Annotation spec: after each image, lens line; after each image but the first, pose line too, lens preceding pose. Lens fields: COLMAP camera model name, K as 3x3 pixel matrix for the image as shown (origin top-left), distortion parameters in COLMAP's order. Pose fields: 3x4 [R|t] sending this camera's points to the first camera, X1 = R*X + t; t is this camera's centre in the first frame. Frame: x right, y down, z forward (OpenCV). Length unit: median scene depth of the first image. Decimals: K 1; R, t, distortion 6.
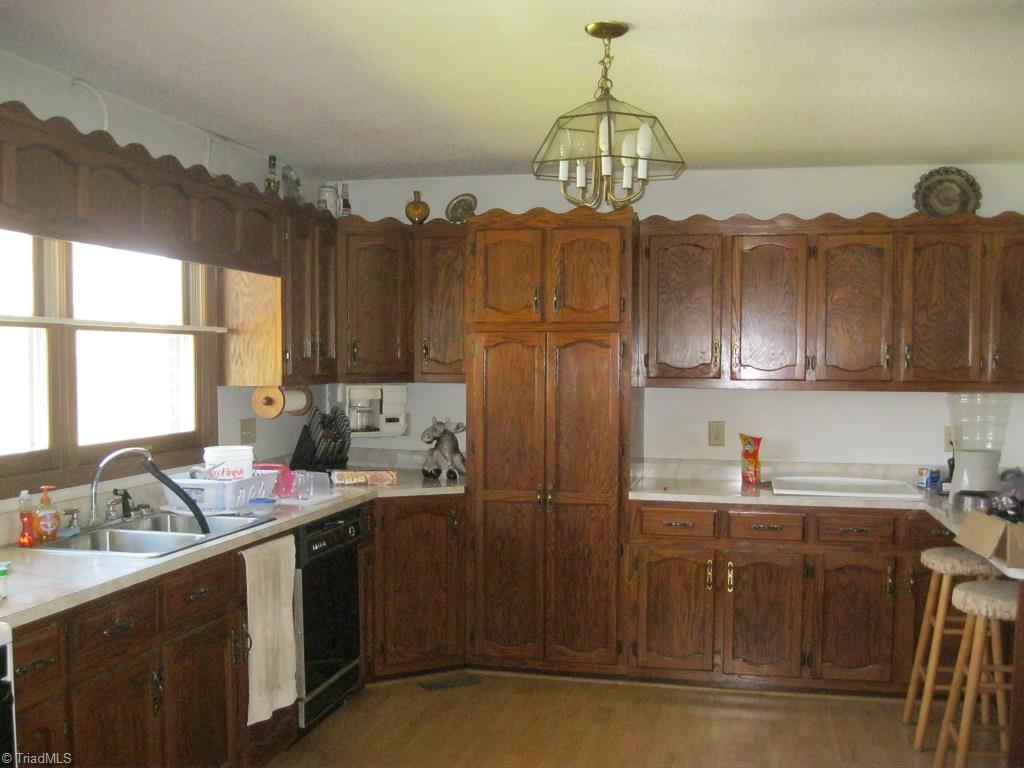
lens RADIAL K [[1075.4, 0, 506.4], [0, 1075.4, 425.0], [0, 0, 1]] dist [-0.101644, -0.014211]
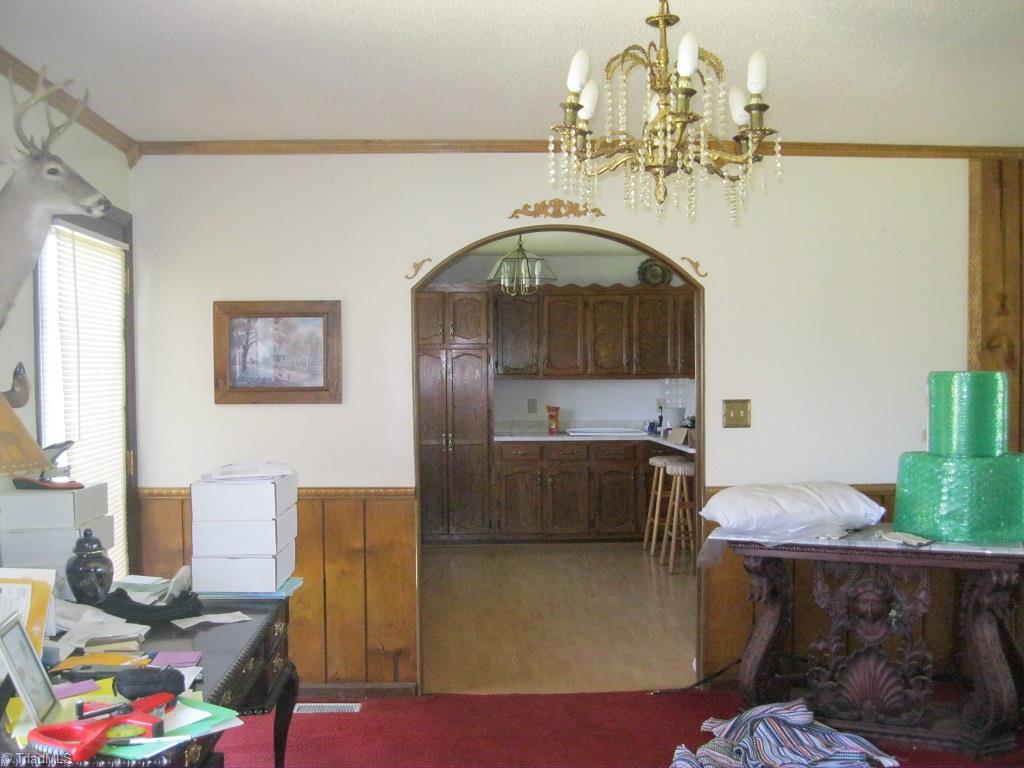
lens RADIAL K [[1075.4, 0, 506.4], [0, 1075.4, 425.0], [0, 0, 1]] dist [-0.101644, -0.014211]
pose [[0.963889, -0.025932, 0.265038, -0.350928], [0.029293, 0.999533, -0.008734, 0.059443], [-0.264688, 0.016182, 0.964198, -0.770163]]
